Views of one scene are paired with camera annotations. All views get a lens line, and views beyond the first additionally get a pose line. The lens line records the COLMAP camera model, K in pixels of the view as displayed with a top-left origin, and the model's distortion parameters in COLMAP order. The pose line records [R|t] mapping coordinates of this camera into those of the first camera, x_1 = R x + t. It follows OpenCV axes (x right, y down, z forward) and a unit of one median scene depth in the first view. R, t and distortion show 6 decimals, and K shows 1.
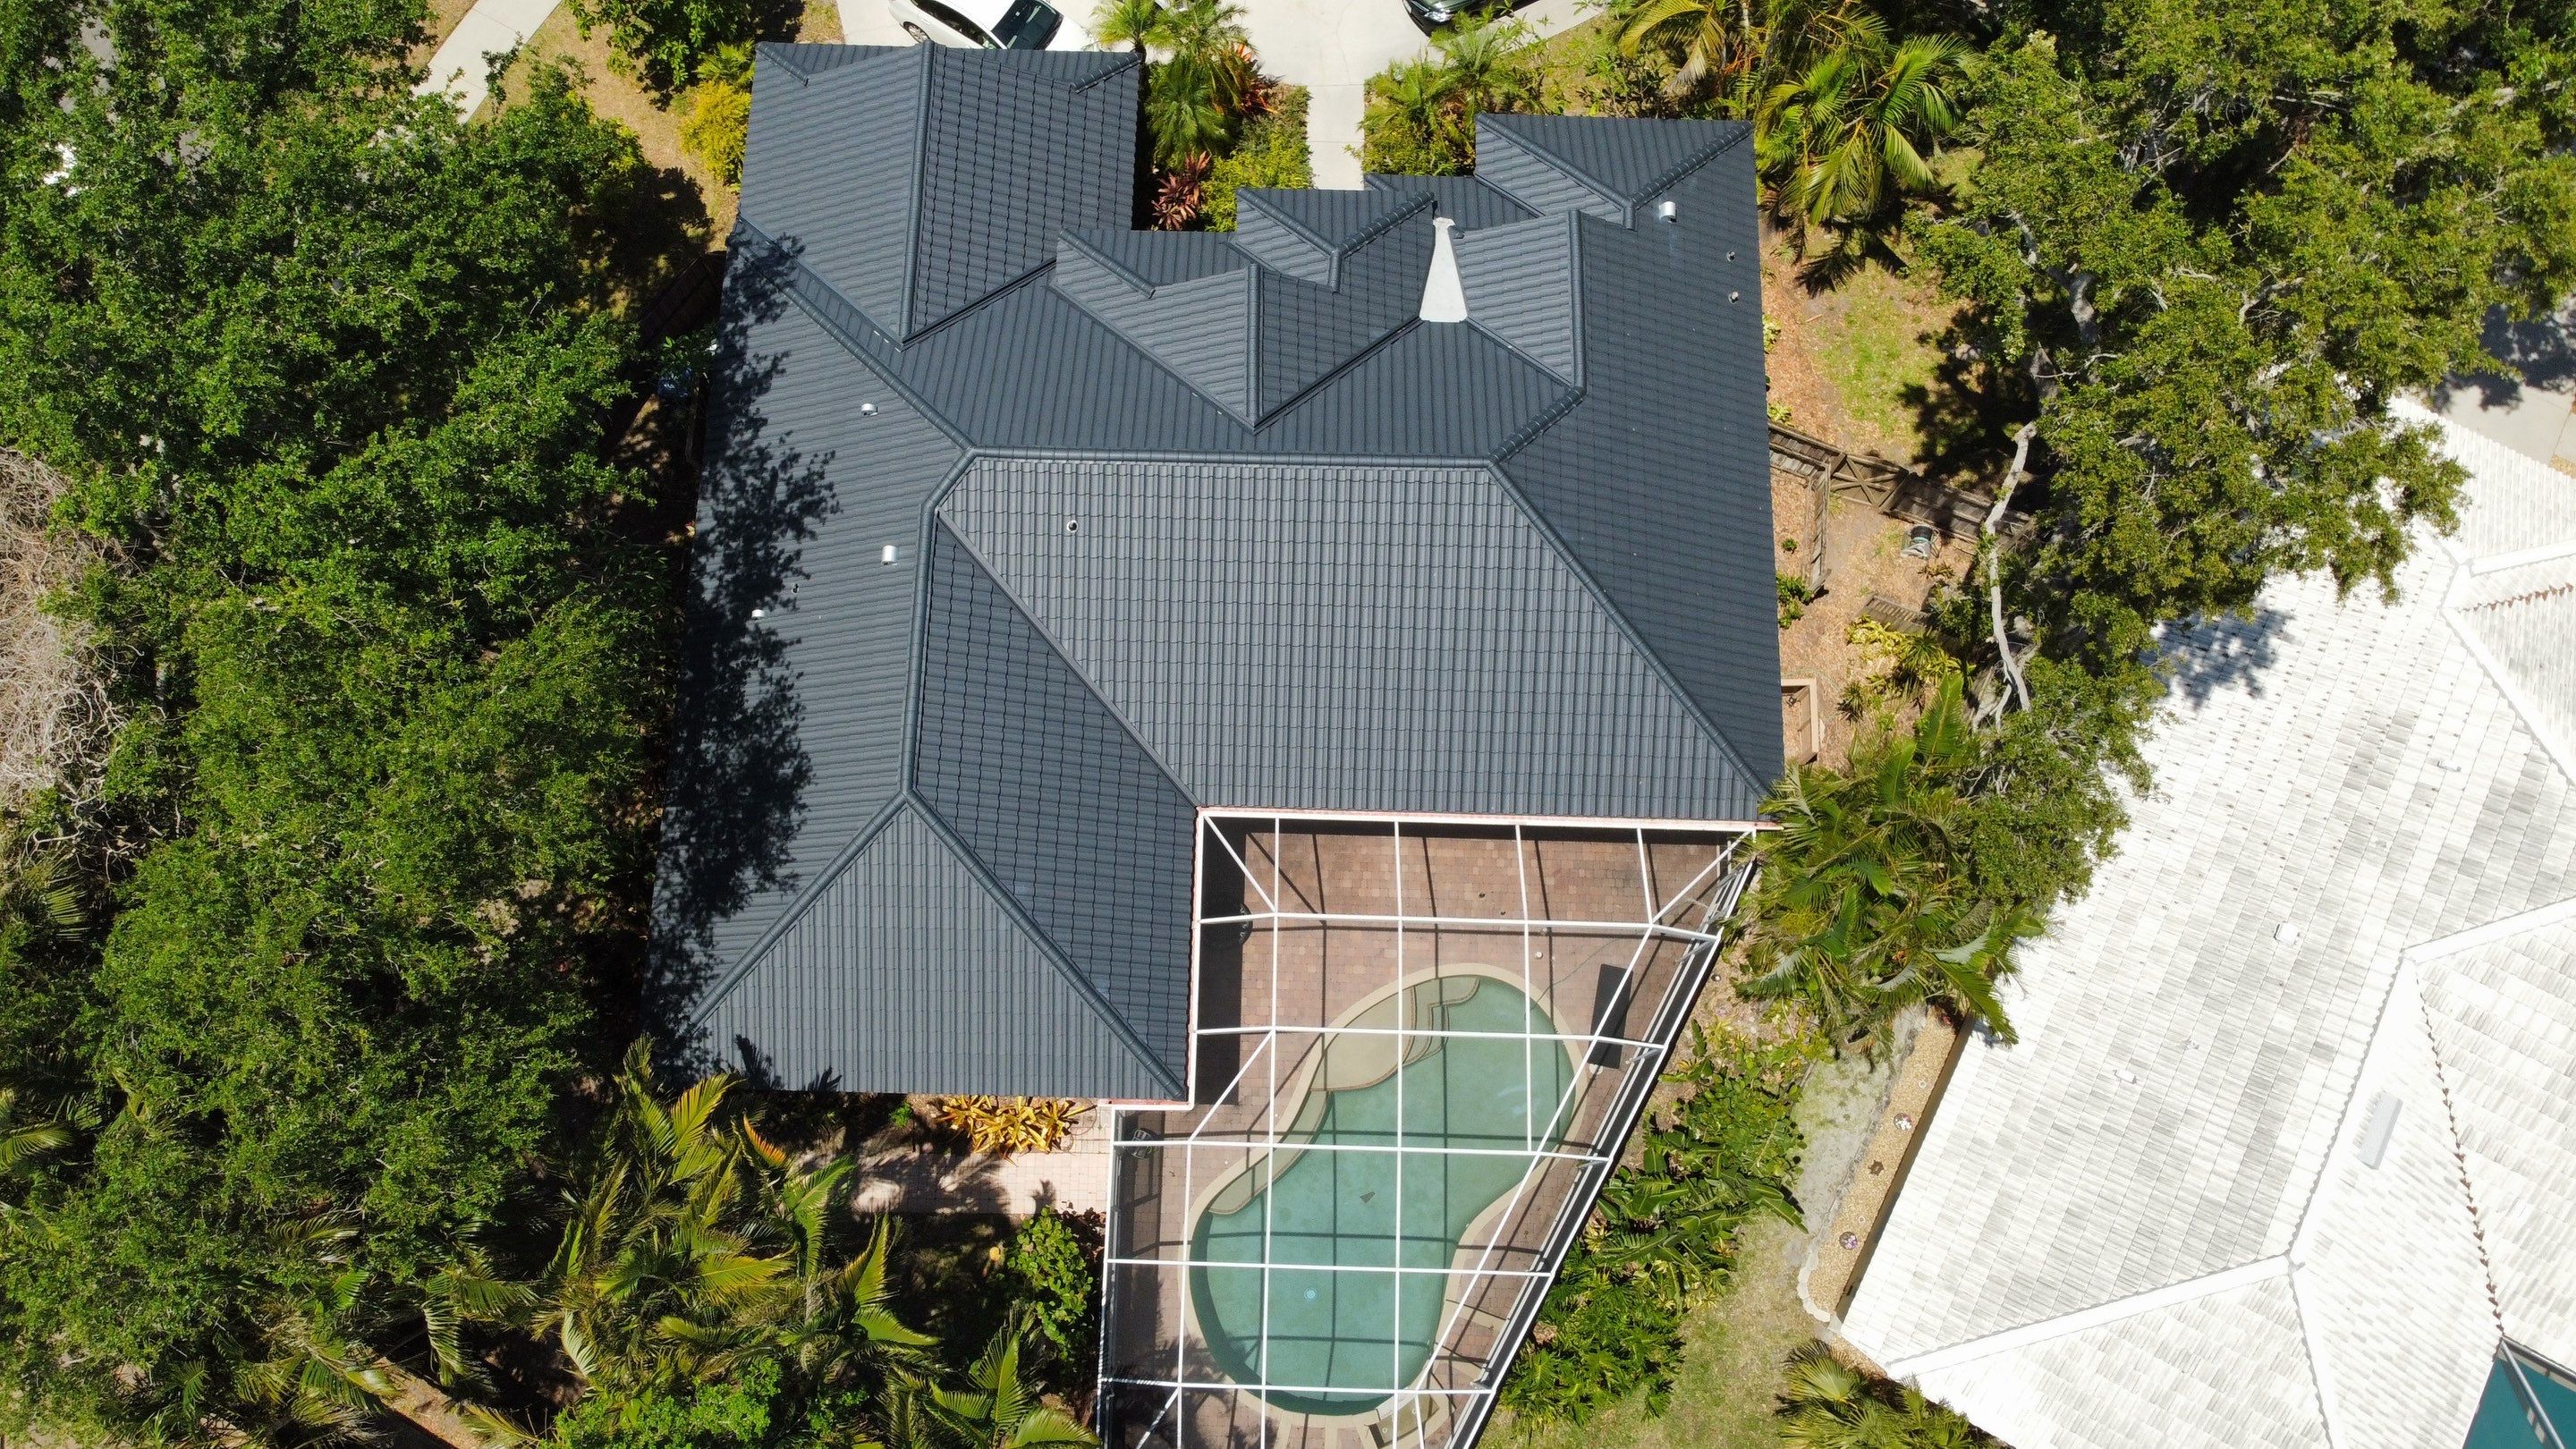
lens RADIAL K [[1932.0, 0, 1236.9], [0, 1932.0, 706.7], [0, 0, 1]] dist [0.005829, -0.015539]
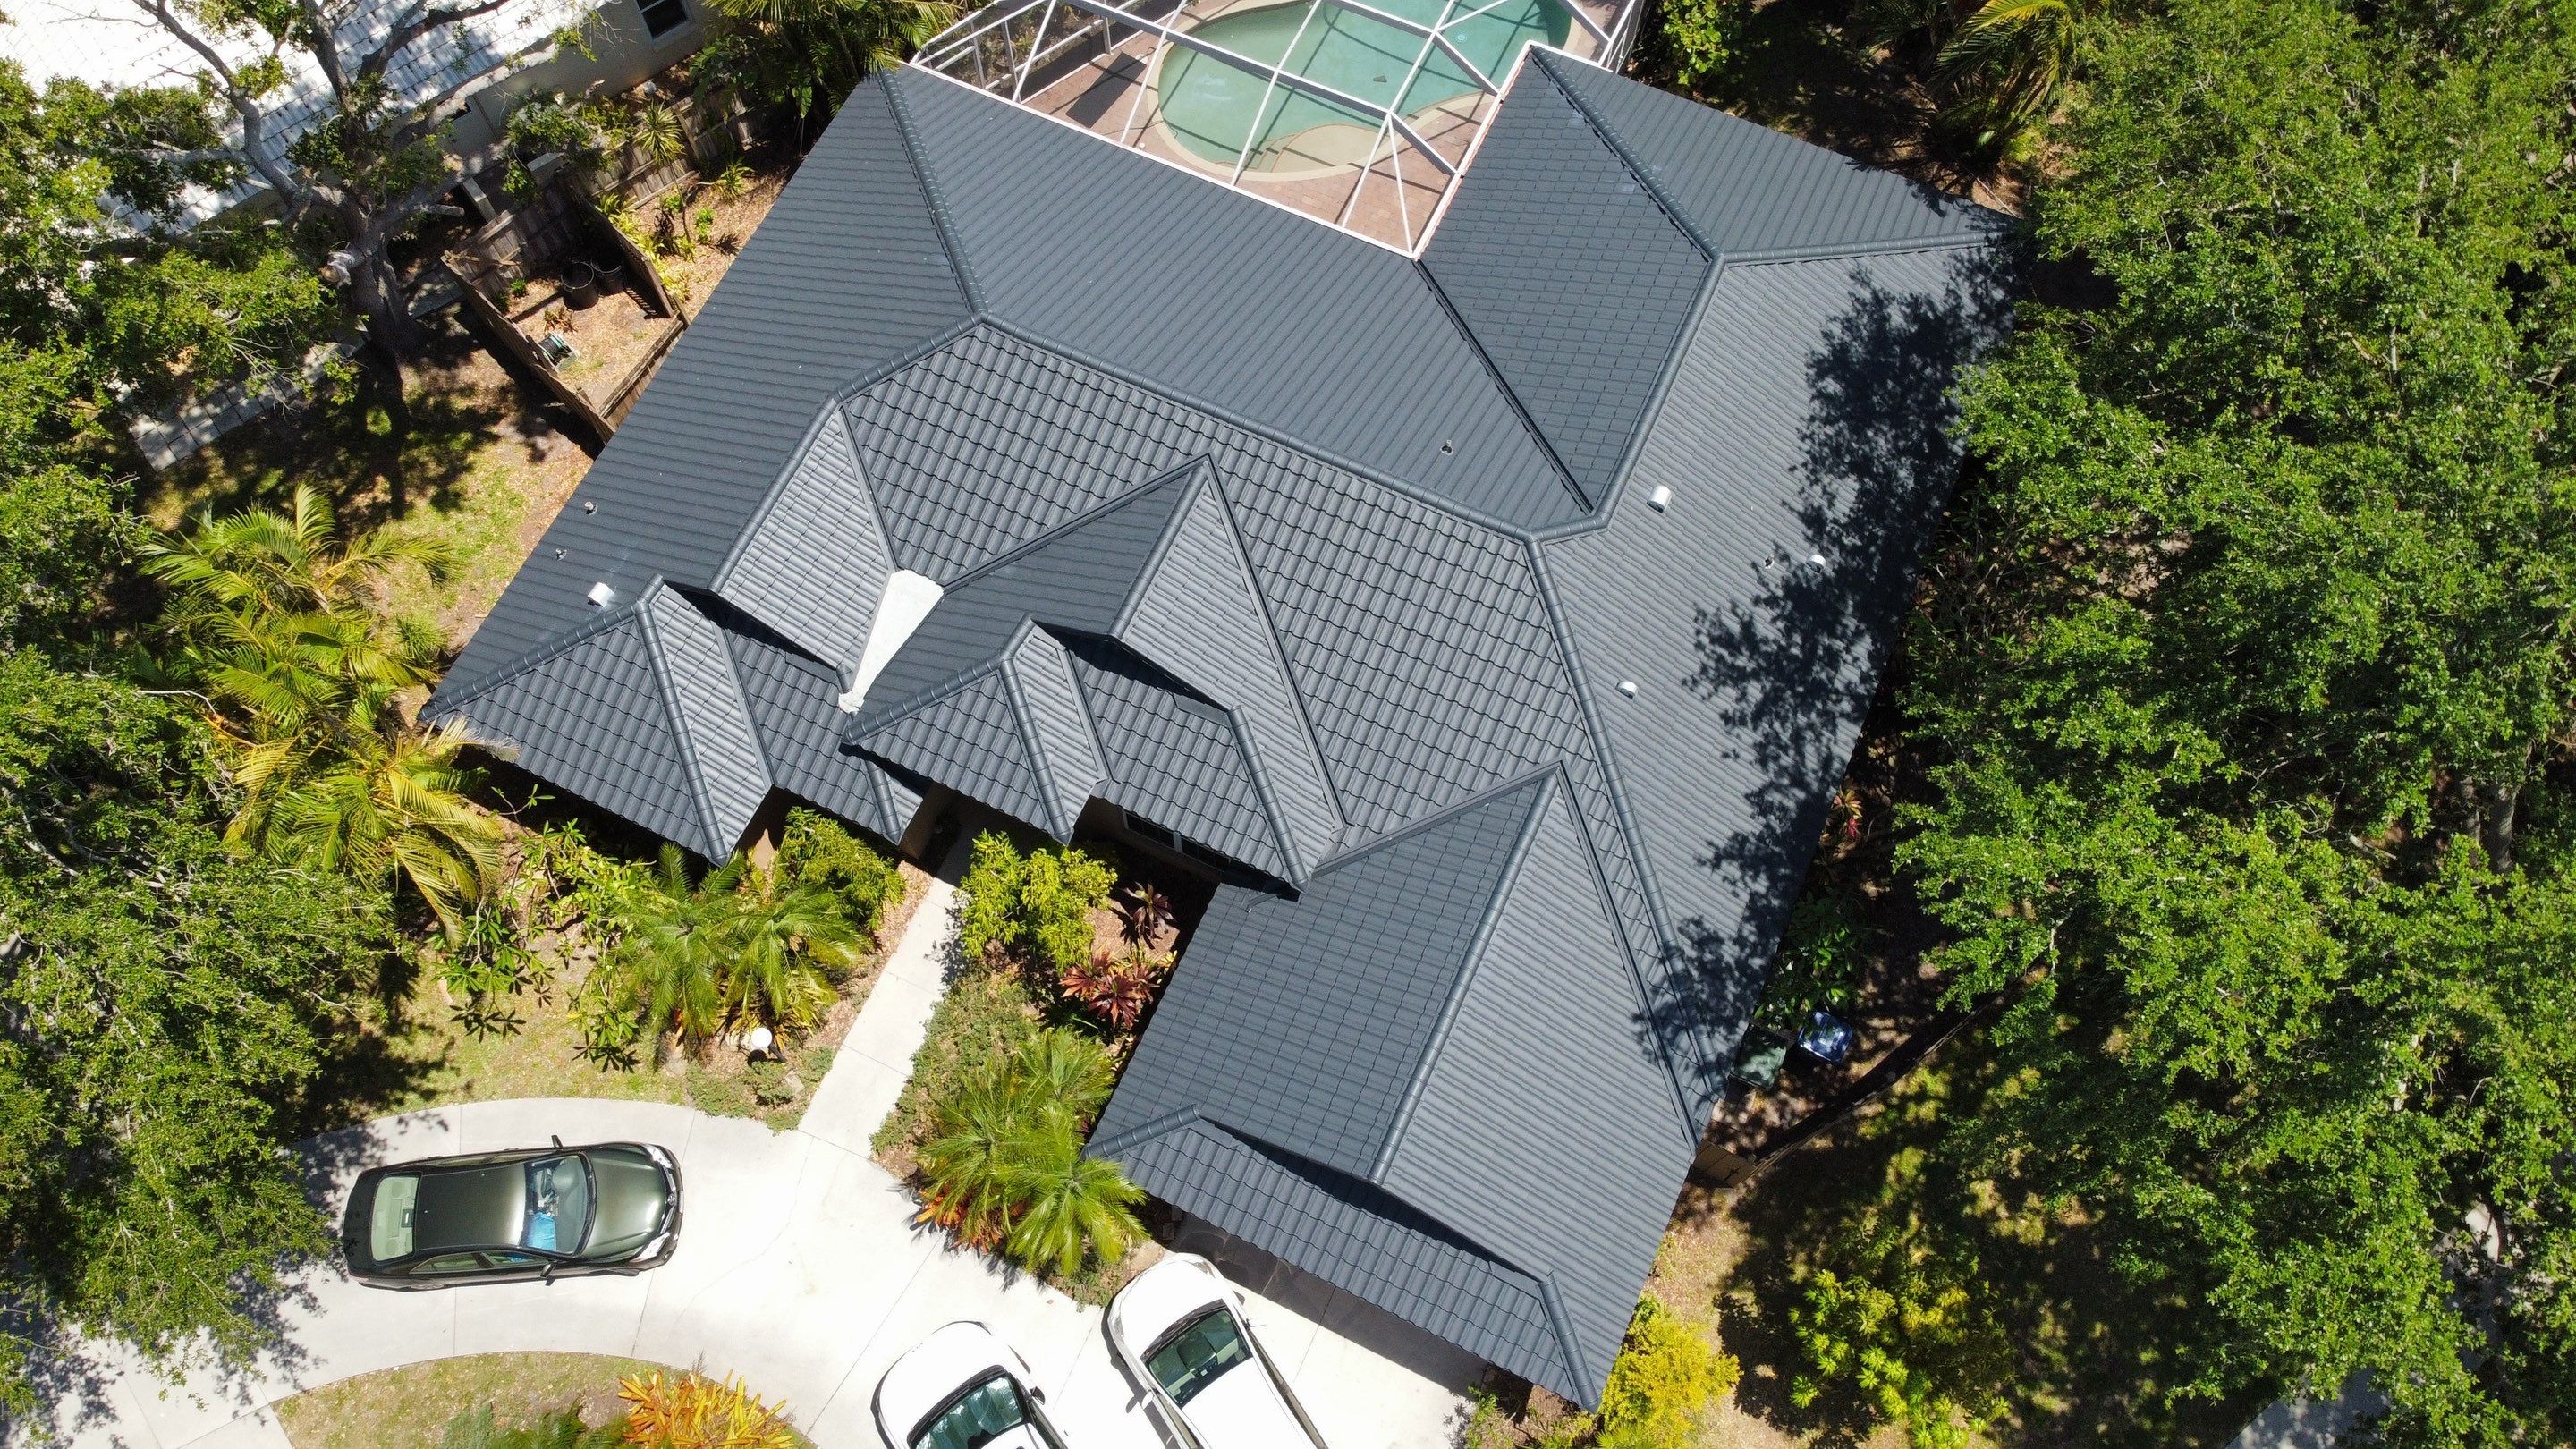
lens RADIAL K [[1932.0, 0, 1235.4], [0, 1932.0, 706.4], [0, 0, 1]] dist [0.005829, -0.015539]
pose [[-0.914166, -0.367425, 0.171172, -0.180258], [0.393269, -0.701685, 0.594119, -0.695116], [-0.098185, 0.610440, 0.785954, 0.390926]]
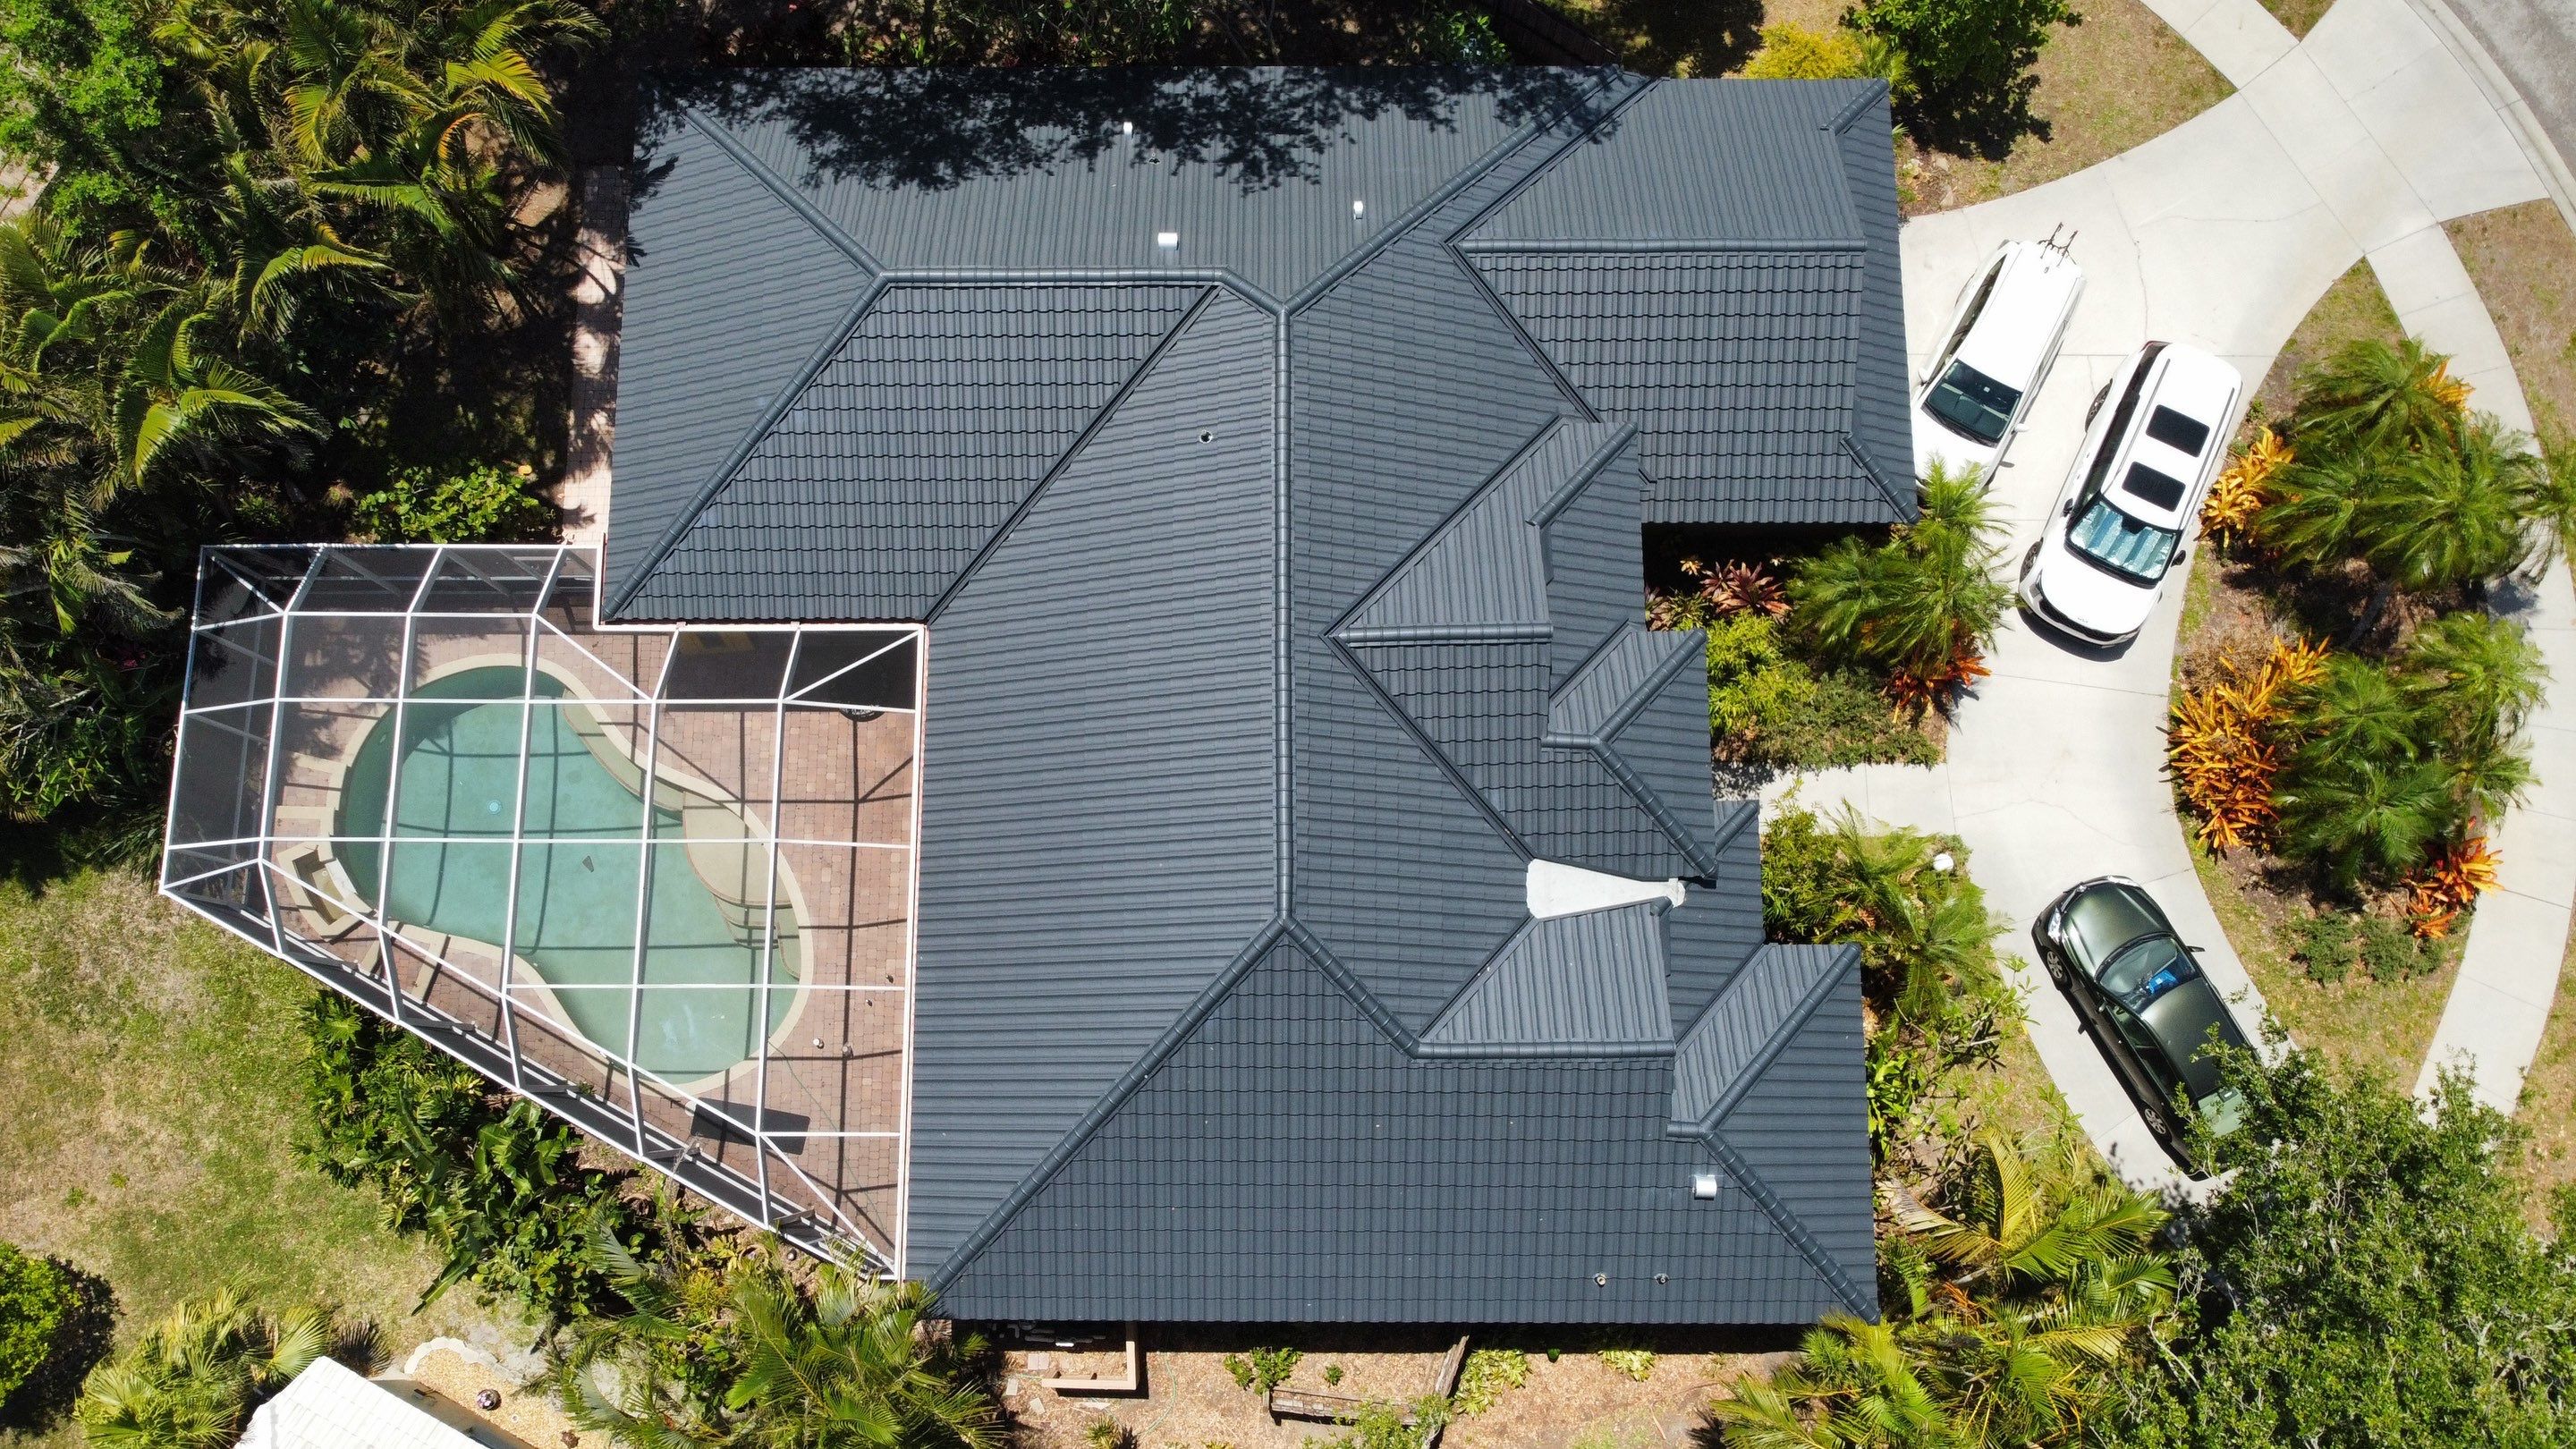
lens RADIAL K [[1930.2, 0, 1267.4], [0, 1930.2, 687.5], [0, 0, 1]] dist [0.007292, -0.012601]
pose [[0.028819, 0.978738, -0.203078, 0.189948], [-0.959013, 0.084366, 0.270511, -0.328898], [0.281892, 0.186959, 0.941054, 0.219057]]
